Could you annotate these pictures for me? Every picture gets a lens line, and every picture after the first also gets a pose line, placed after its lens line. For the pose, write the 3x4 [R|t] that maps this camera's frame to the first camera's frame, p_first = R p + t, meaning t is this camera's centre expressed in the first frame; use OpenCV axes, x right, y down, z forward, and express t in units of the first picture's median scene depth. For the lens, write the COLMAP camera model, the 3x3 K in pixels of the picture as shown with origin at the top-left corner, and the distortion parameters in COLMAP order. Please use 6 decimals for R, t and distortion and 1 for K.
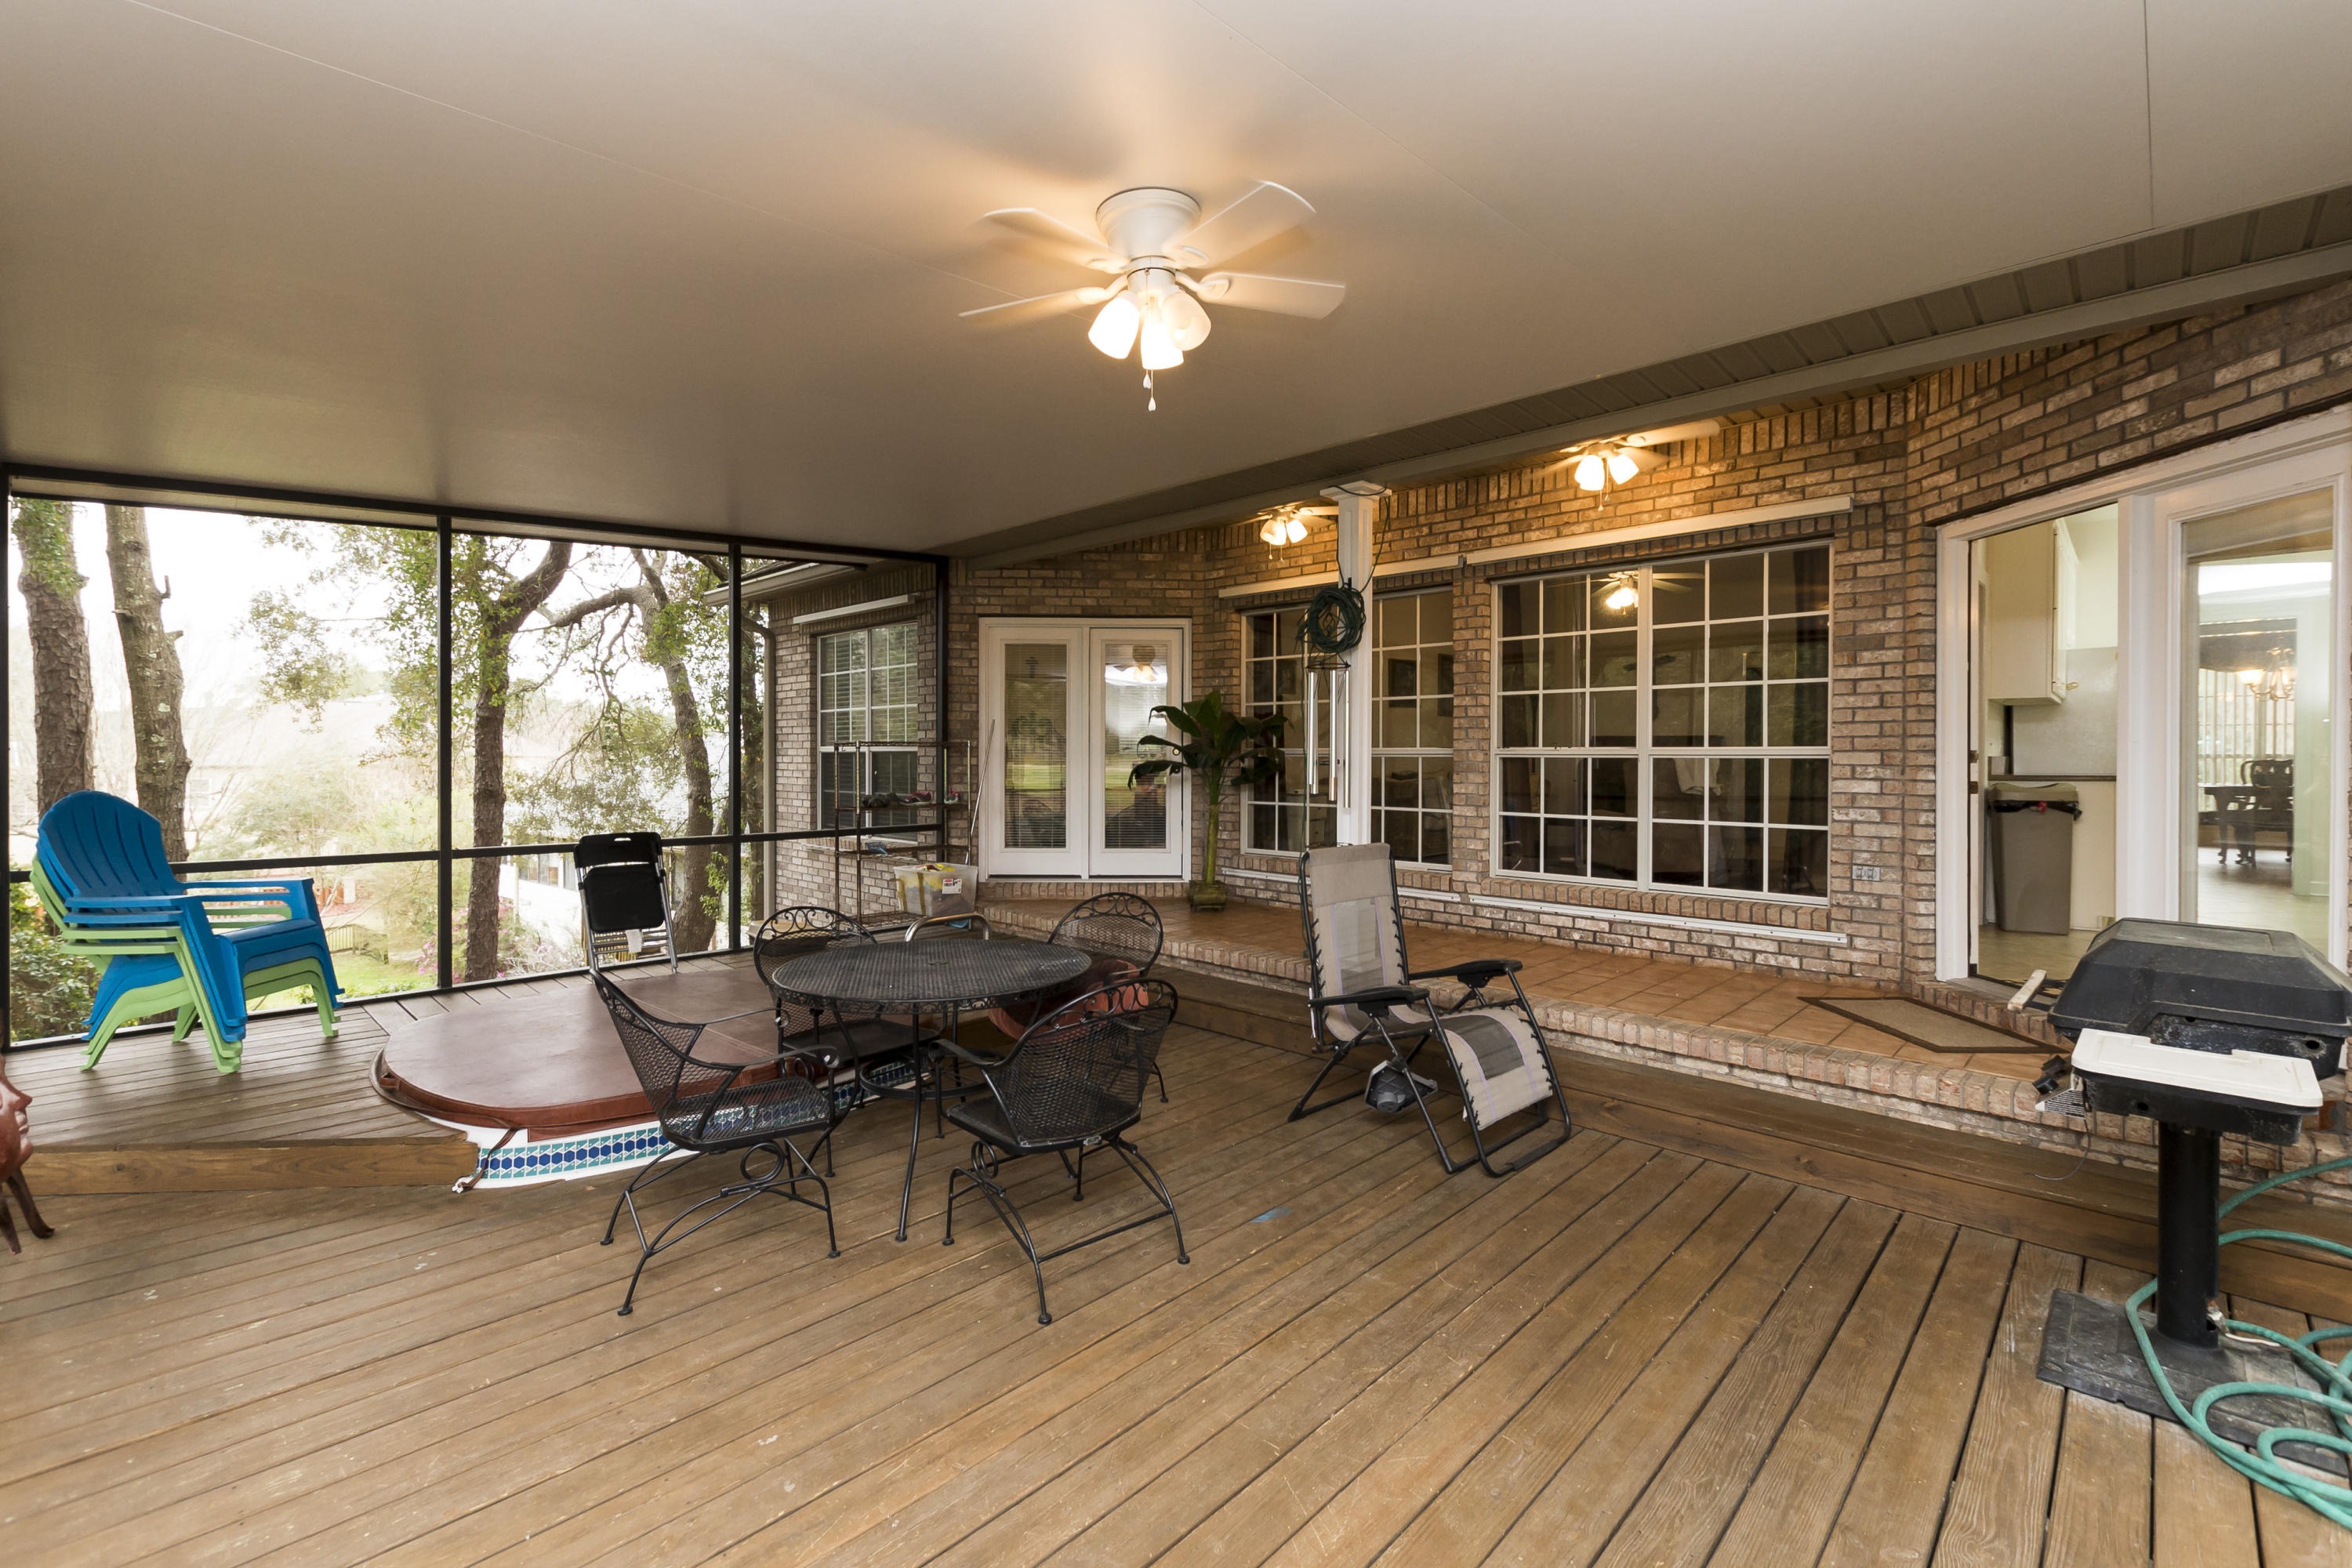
lens RADIAL K [[1025.1, 0, 1179.5], [0, 1025.1, 758.1], [0, 0, 1]] dist [0.001275, -0.001305]
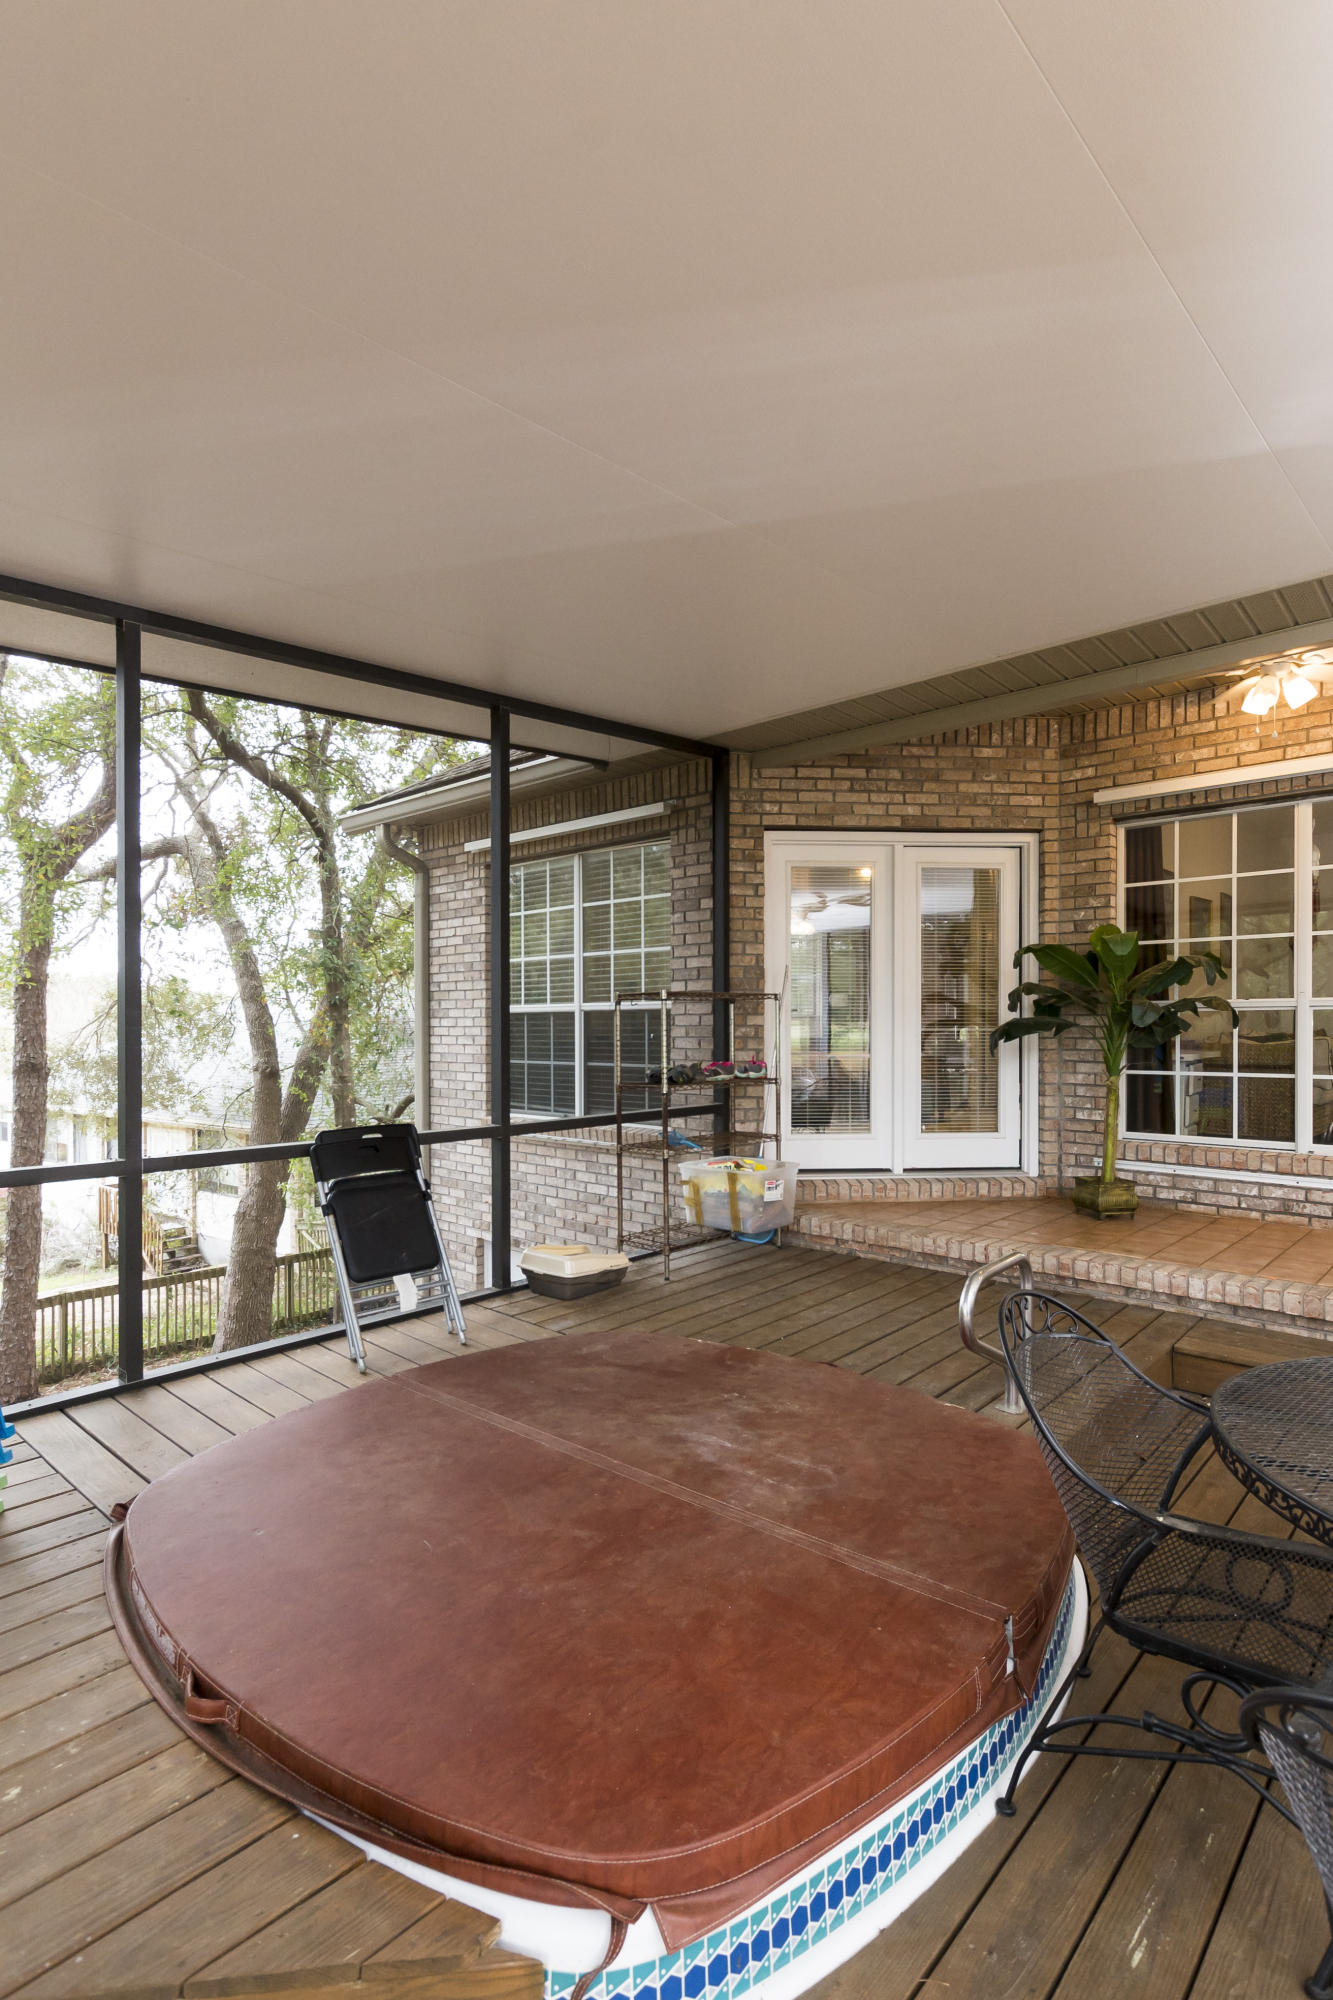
lens RADIAL K [[1018.8, 0, 718.0], [0, 1018.8, 1034.0], [0, 0, 1]] dist [-0.000982, 0.002122]
pose [[0.998490, -0.011106, 0.053806, -0.273757], [0.010264, 0.999821, 0.015899, 0.000264], [-0.053973, -0.015322, 0.998425, 0.249345]]
